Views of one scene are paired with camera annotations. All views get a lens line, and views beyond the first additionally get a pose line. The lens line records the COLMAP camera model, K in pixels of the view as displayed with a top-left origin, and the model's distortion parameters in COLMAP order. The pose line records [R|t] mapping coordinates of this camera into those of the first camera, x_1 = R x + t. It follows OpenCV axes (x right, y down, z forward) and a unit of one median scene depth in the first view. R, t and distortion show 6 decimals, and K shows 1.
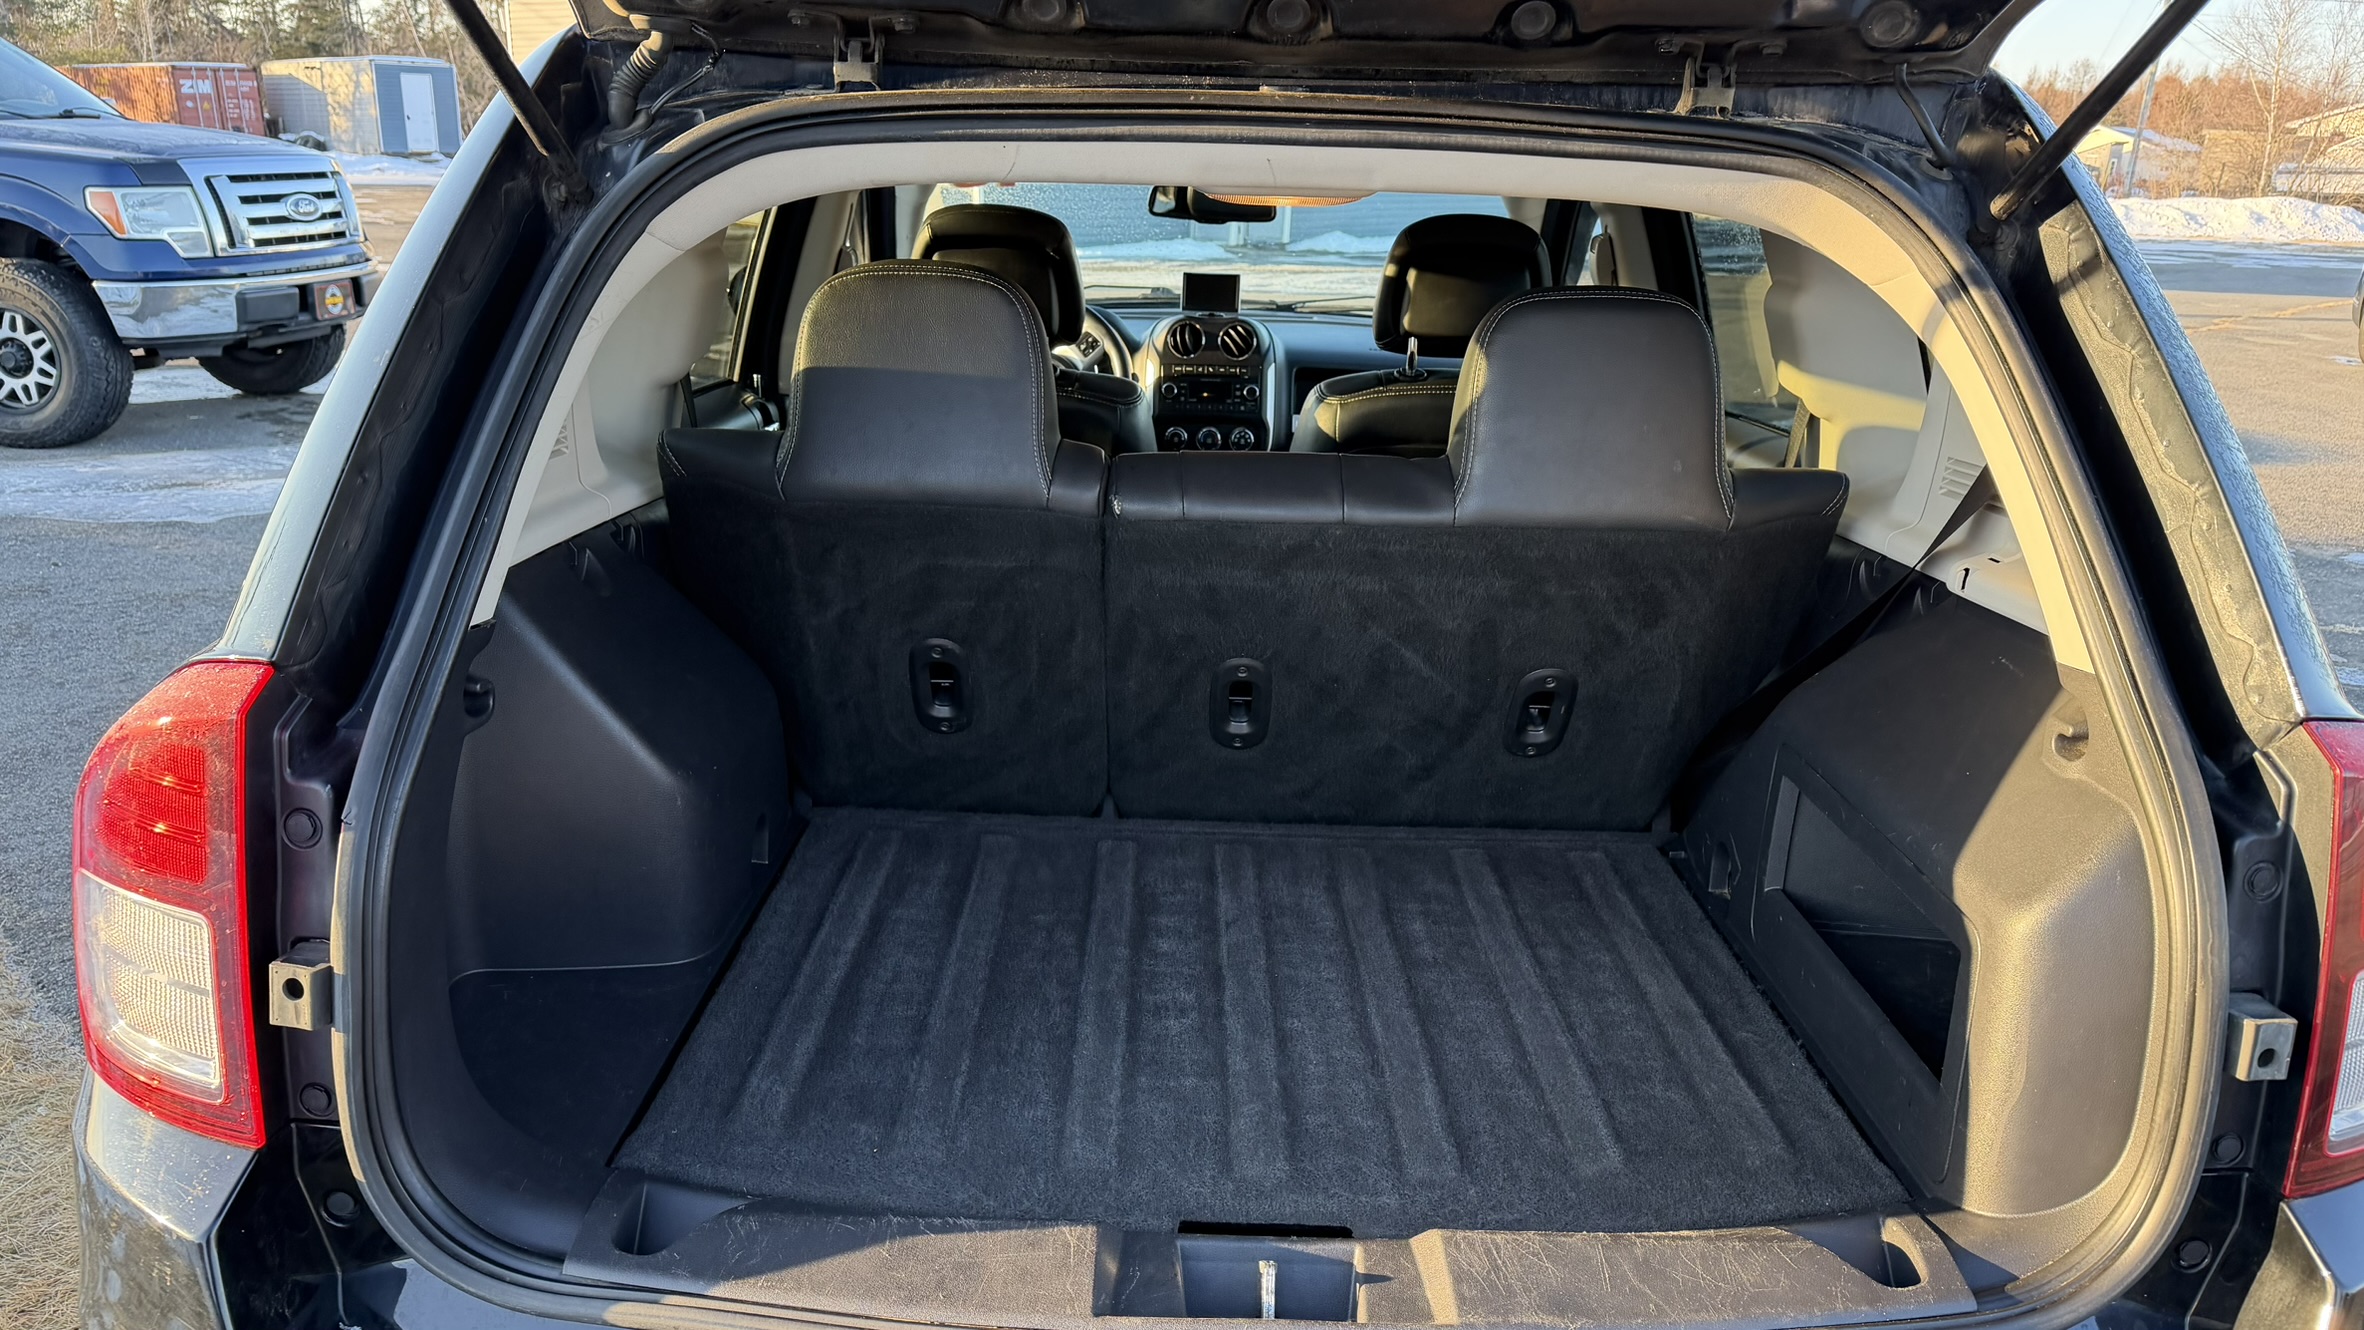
lens RADIAL K [[1991.2, 0, 1182.0], [0, 1991.2, 665.0], [0, 0, 1]] dist [0.261683, -0.000756]
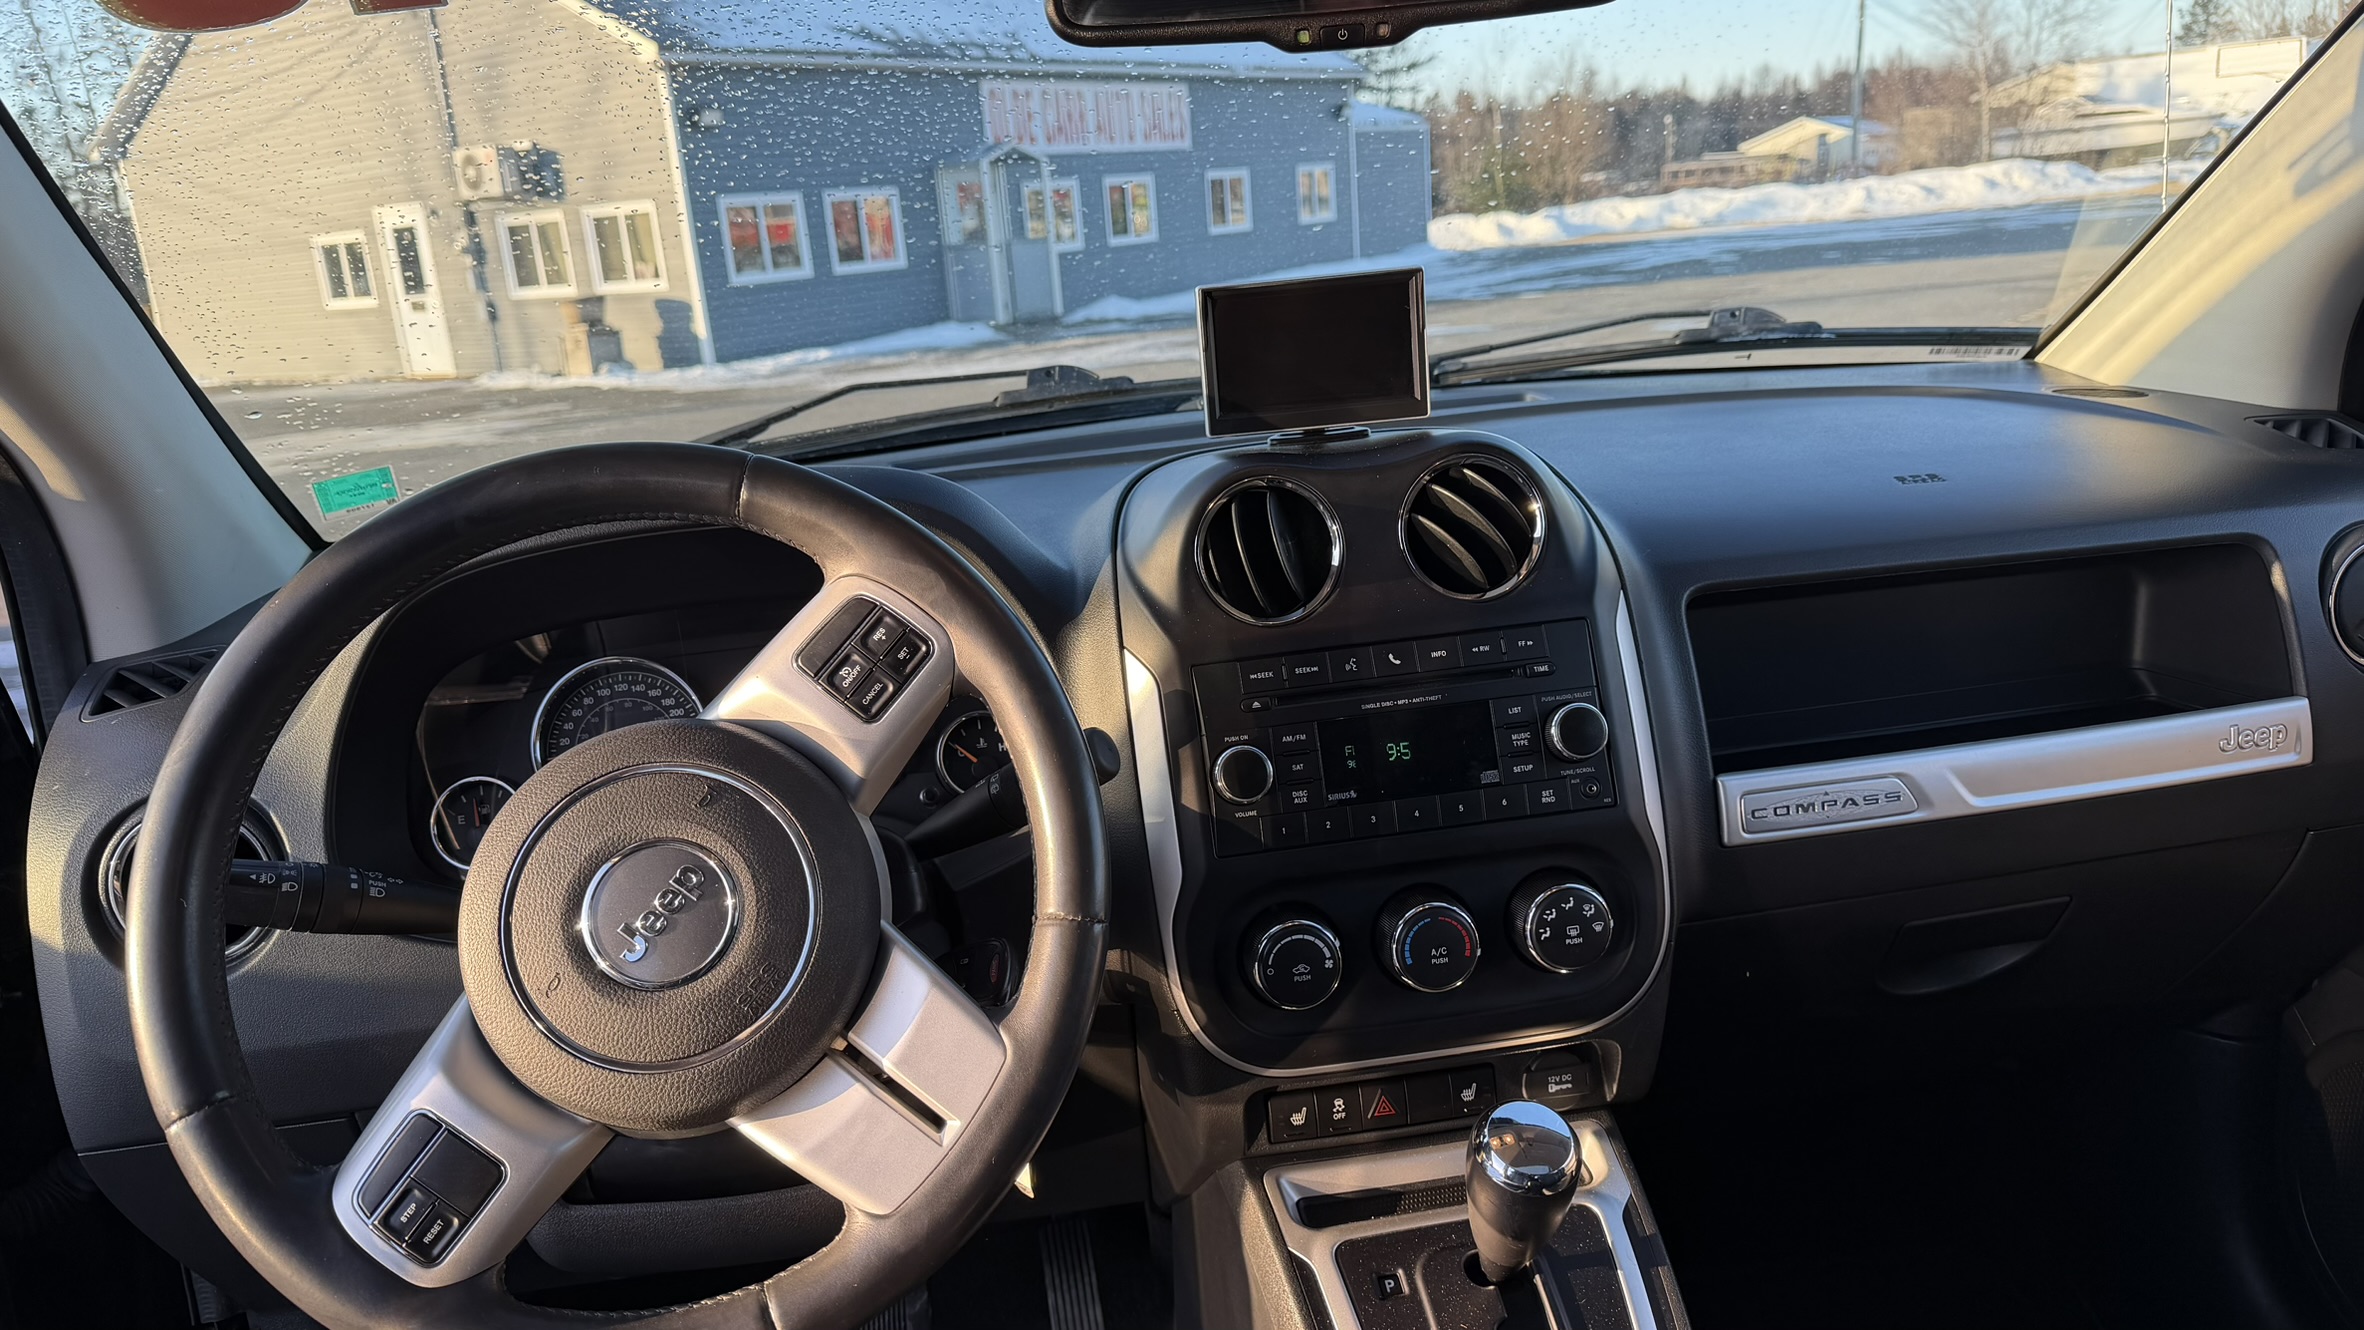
lens RADIAL K [[1991.2, 0, 1182.0], [0, 1991.2, 665.0], [0, 0, 1]] dist [0.261683, -0.000756]
pose [[0.984630, -0.144926, 0.097471, -0.033083], [0.148406, 0.988489, -0.029416, -0.137657], [-0.092086, 0.043430, 0.994804, 0.730906]]
